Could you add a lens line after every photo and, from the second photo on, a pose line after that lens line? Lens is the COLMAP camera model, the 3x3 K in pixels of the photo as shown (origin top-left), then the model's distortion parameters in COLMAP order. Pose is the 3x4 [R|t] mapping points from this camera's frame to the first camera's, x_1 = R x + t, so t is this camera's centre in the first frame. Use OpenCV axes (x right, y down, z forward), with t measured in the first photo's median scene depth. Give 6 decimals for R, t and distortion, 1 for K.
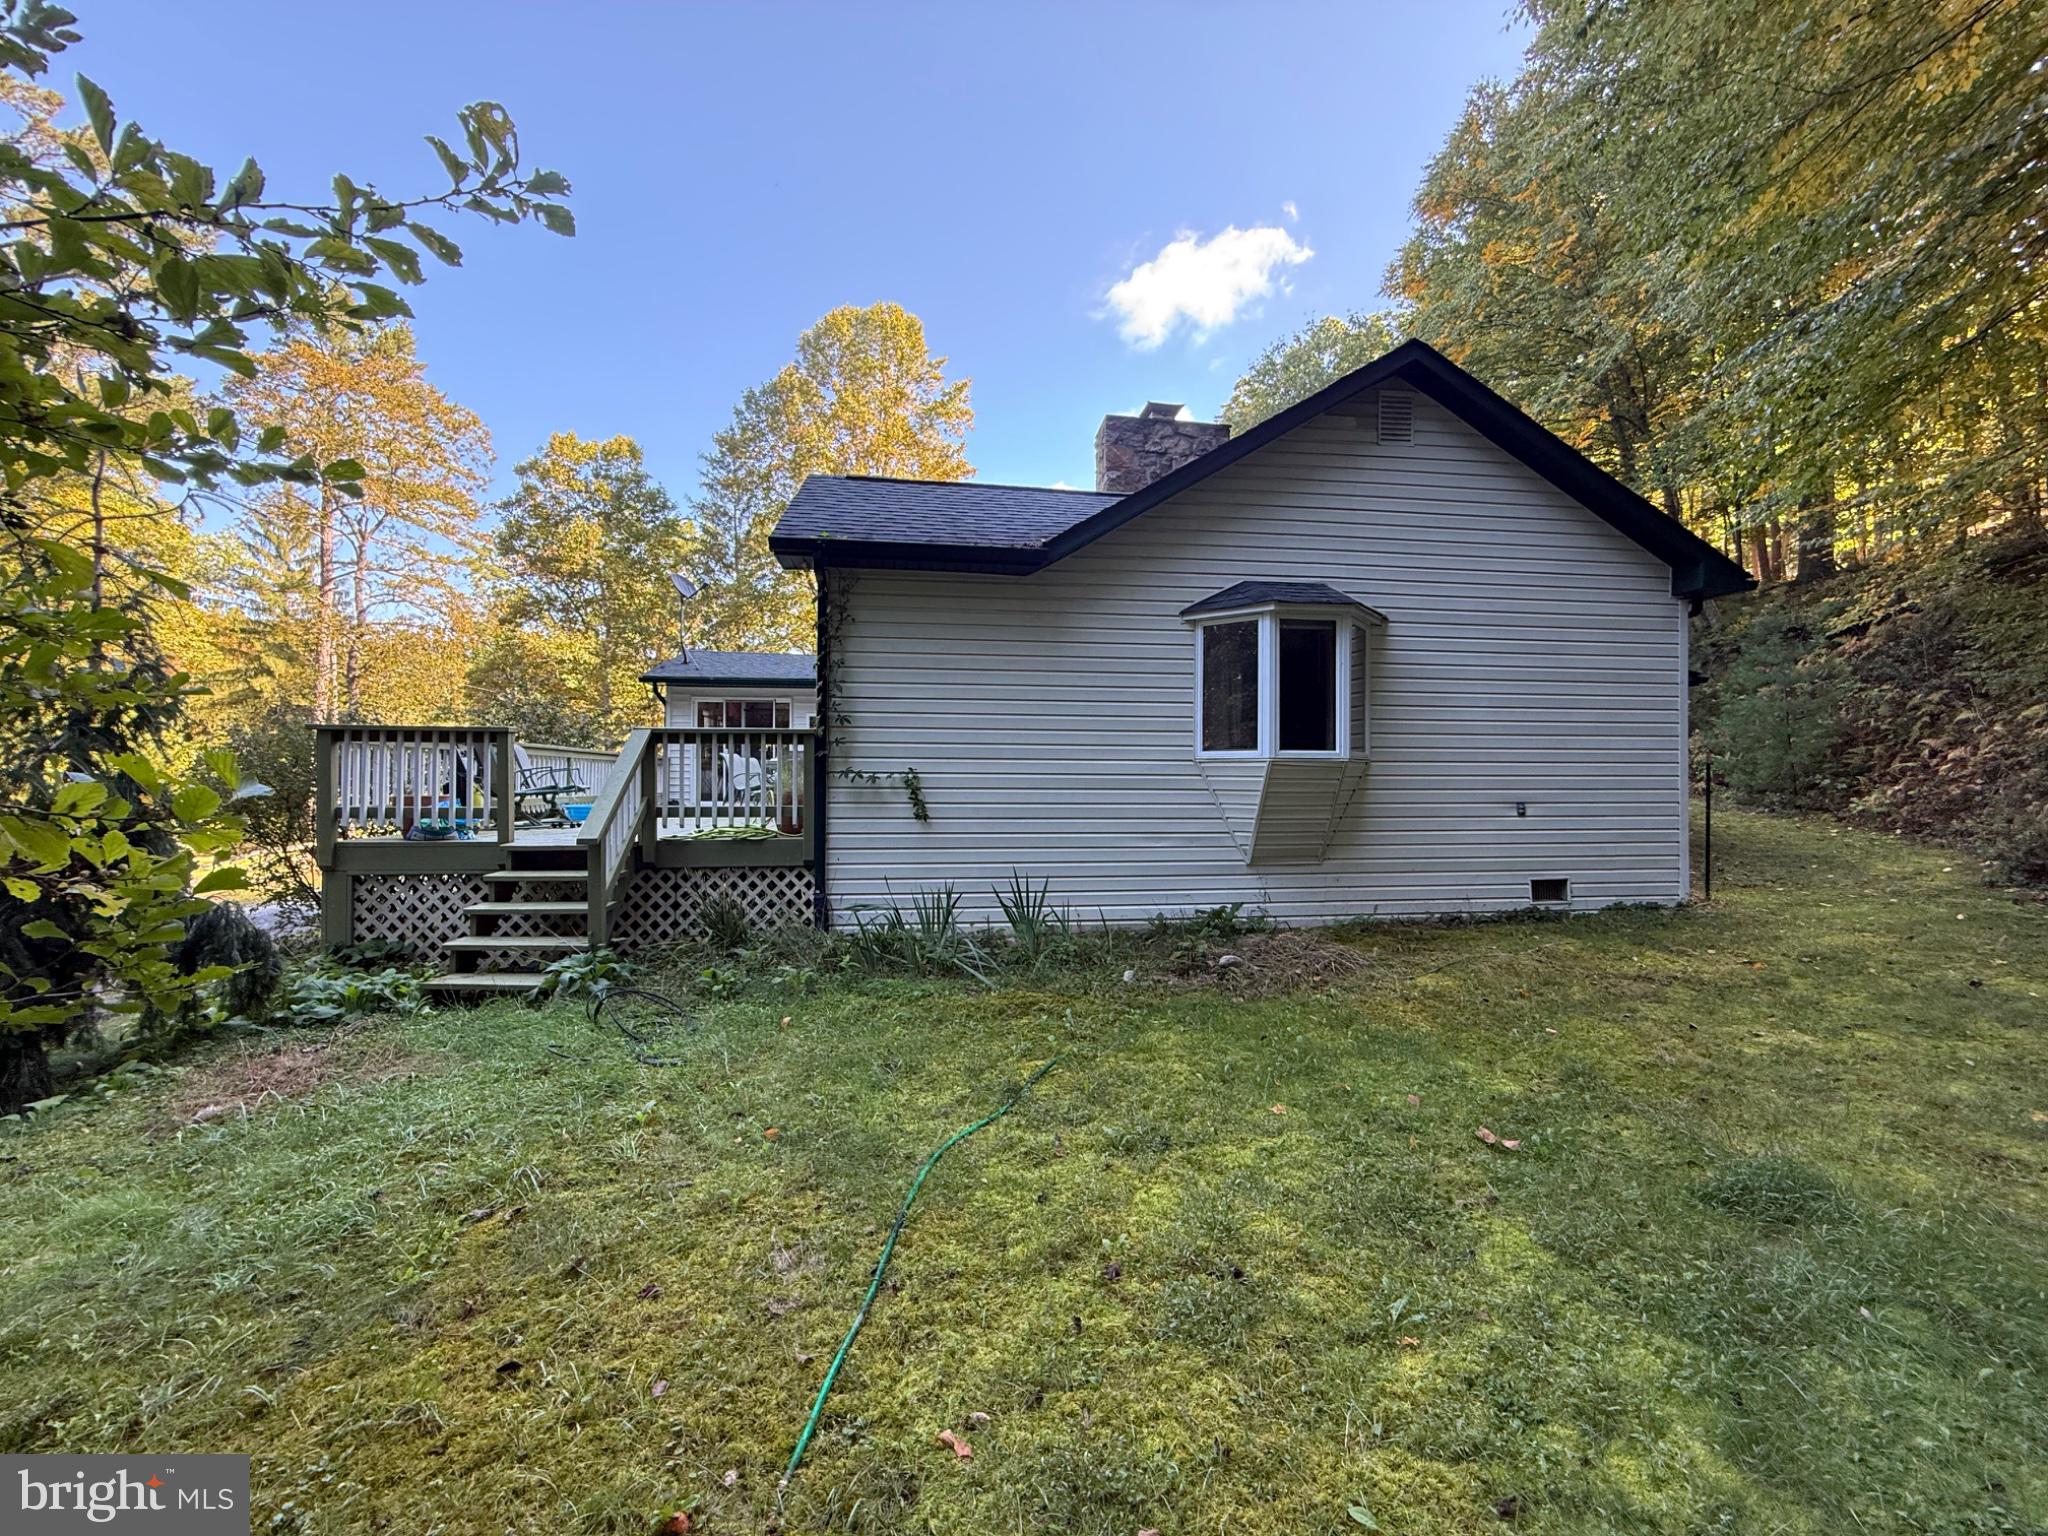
lens RADIAL K [[824.6, 0, 1023.8], [0, 824.6, 765.4], [0, 0, 1]] dist [0.002655, 0.000251]
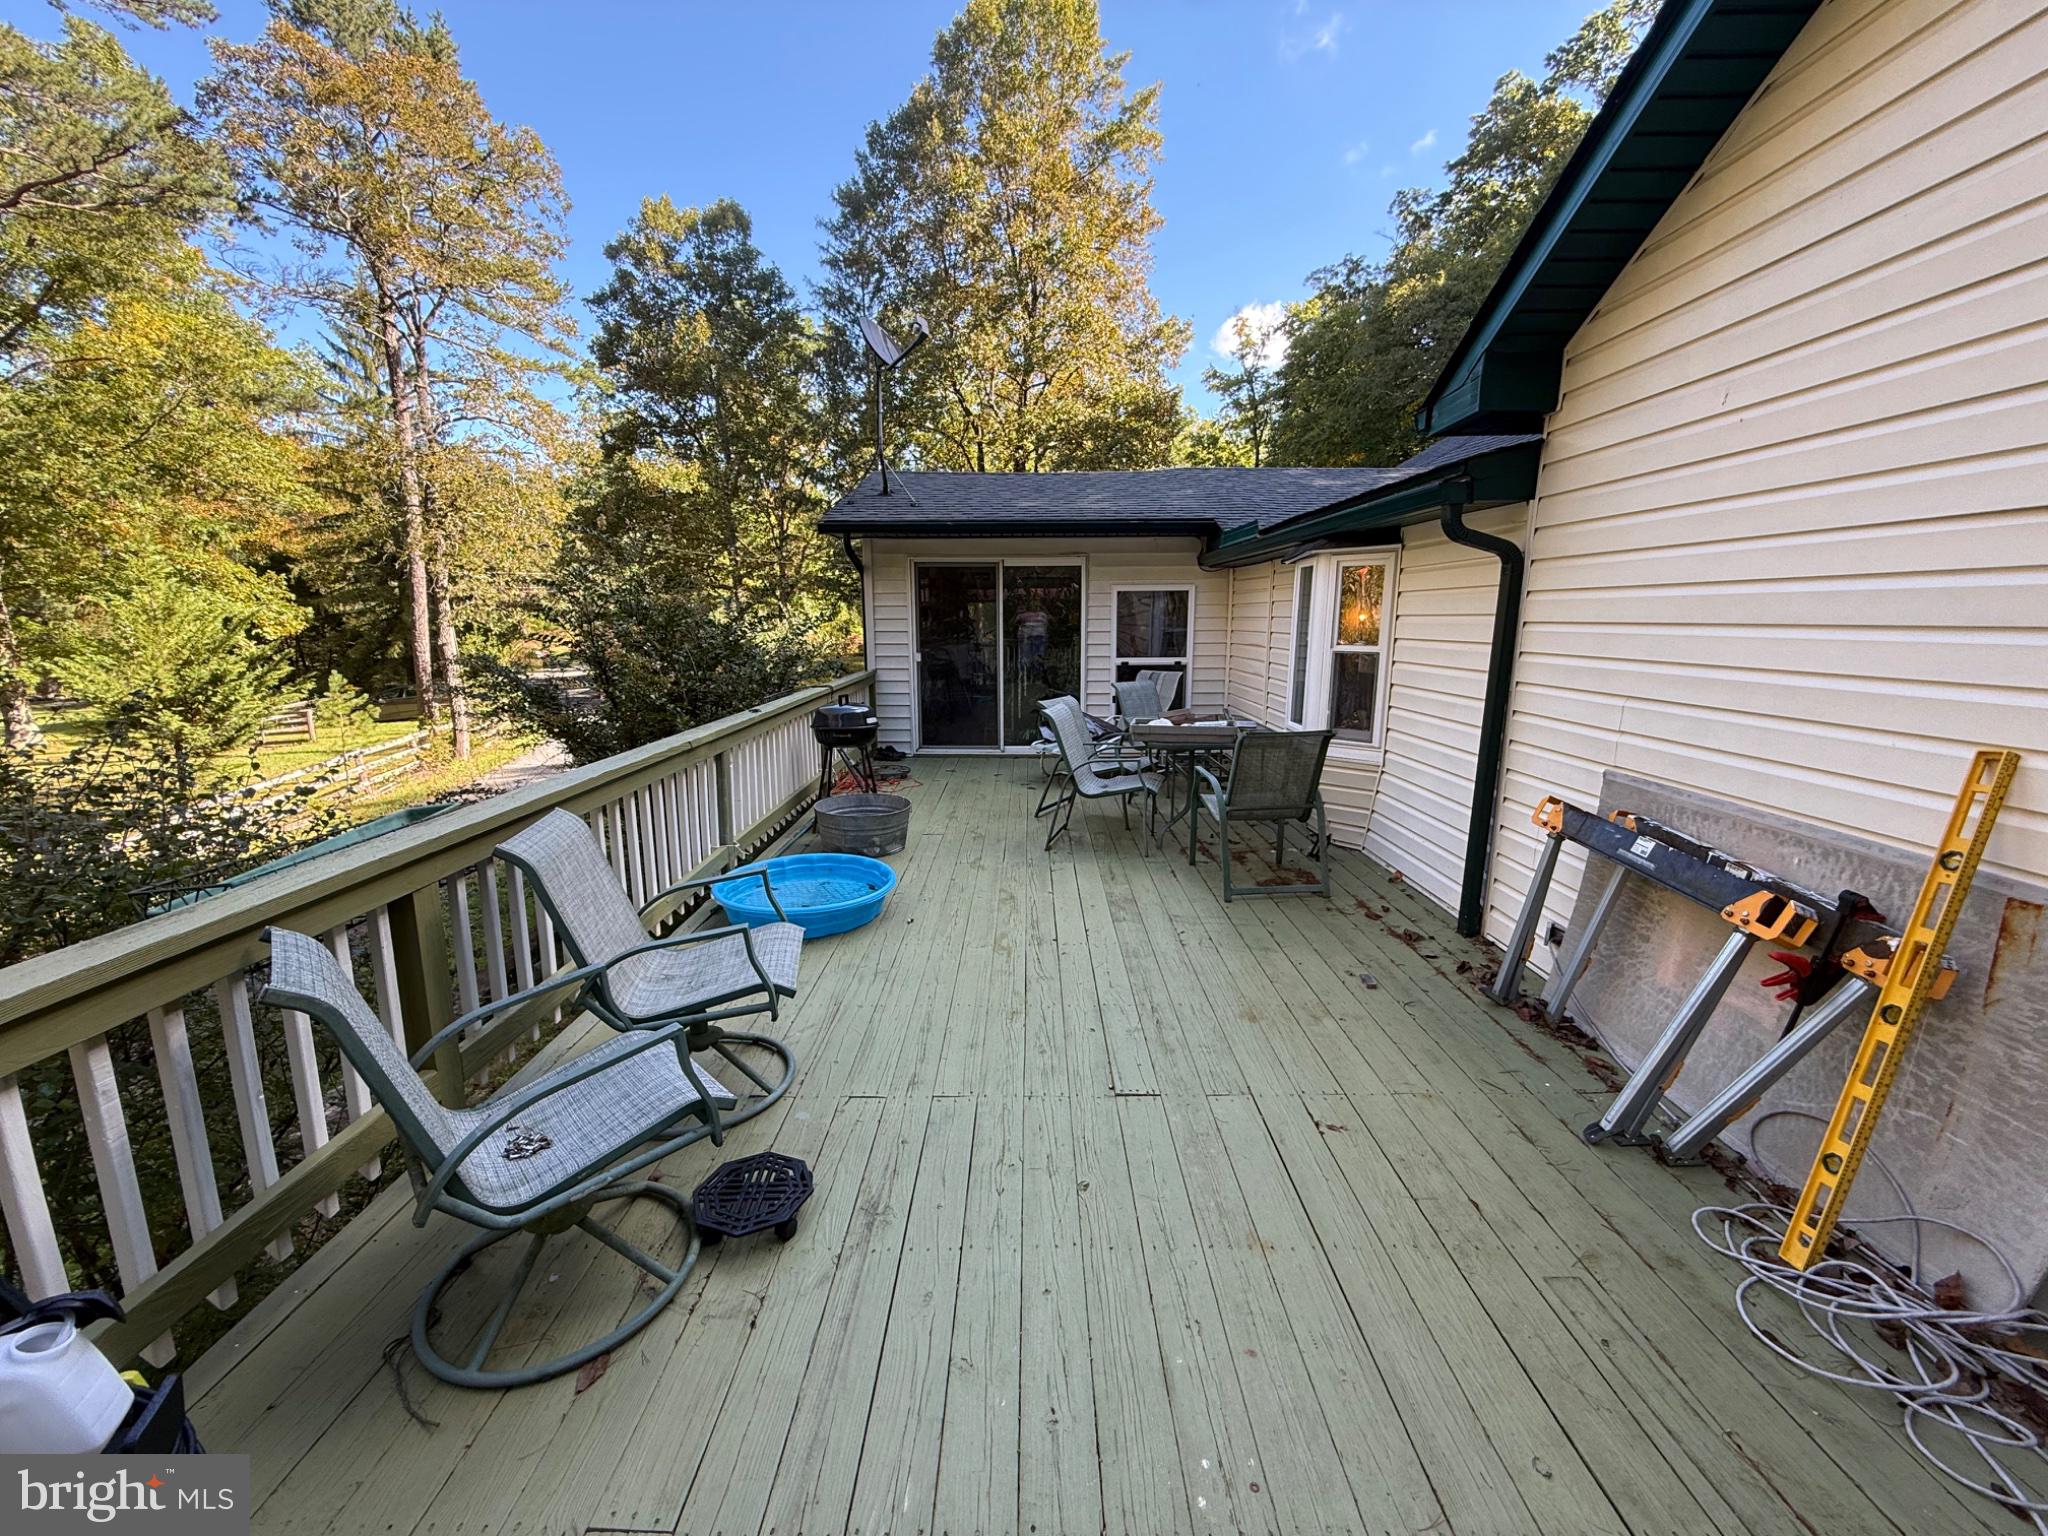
lens RADIAL K [[824.6, 0, 1023.8], [0, 824.6, 770.7], [0, 0, 1]] dist [0.002655, 0.000251]
pose [[0.990887, 0.020356, -0.133148, -0.079167], [0.007475, 0.978681, 0.205250, -0.018067], [0.134488, -0.204375, 0.969610, 0.145078]]
